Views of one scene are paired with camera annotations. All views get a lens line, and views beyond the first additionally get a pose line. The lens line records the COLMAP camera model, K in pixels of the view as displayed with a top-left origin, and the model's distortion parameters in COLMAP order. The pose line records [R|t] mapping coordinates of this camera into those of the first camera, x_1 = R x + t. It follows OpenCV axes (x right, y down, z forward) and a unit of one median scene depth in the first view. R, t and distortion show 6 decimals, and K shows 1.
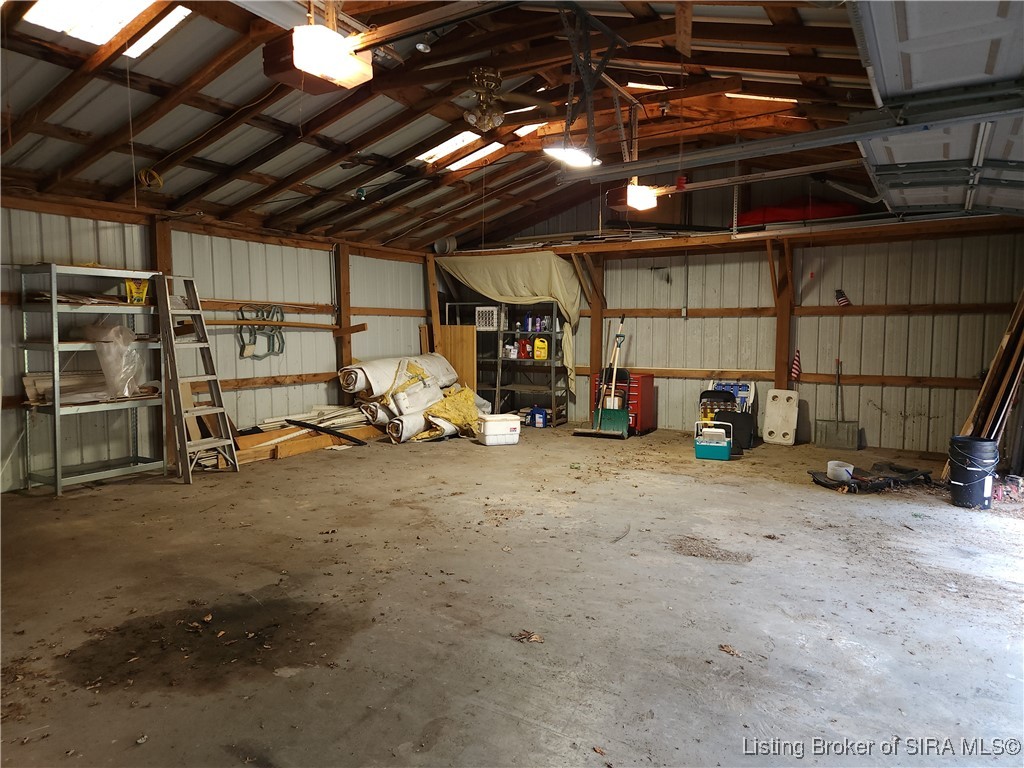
lens RADIAL K [[679.3, 0, 516.9], [0, 679.3, 370.1], [0, 0, 1]] dist [0.055685, -0.042447]
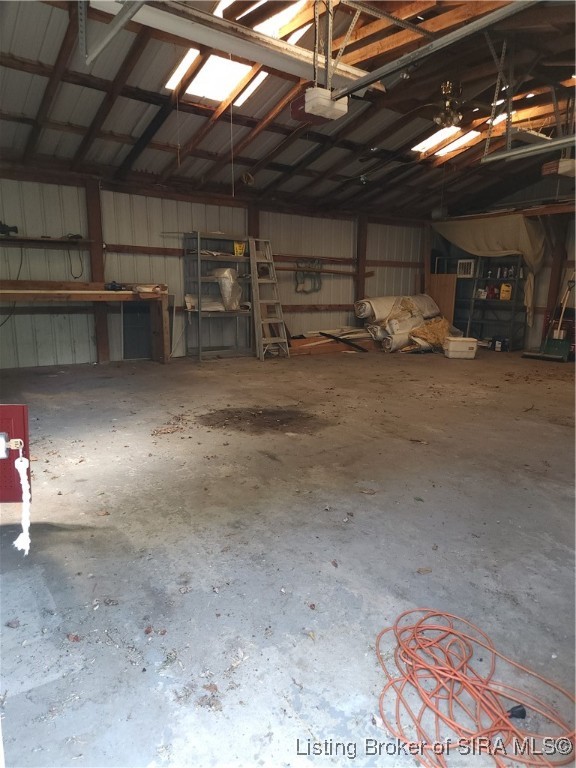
lens RADIAL K [[509.5, 0, 293.5], [0, 509.5, 386.6], [0, 0, 1]] dist [0.055685, -0.042447]
pose [[0.914774, 0.094113, -0.392850, 0.082047], [-0.040002, 0.988807, 0.143738, 0.028322], [0.401981, -0.115773, 0.908300, -0.112574]]
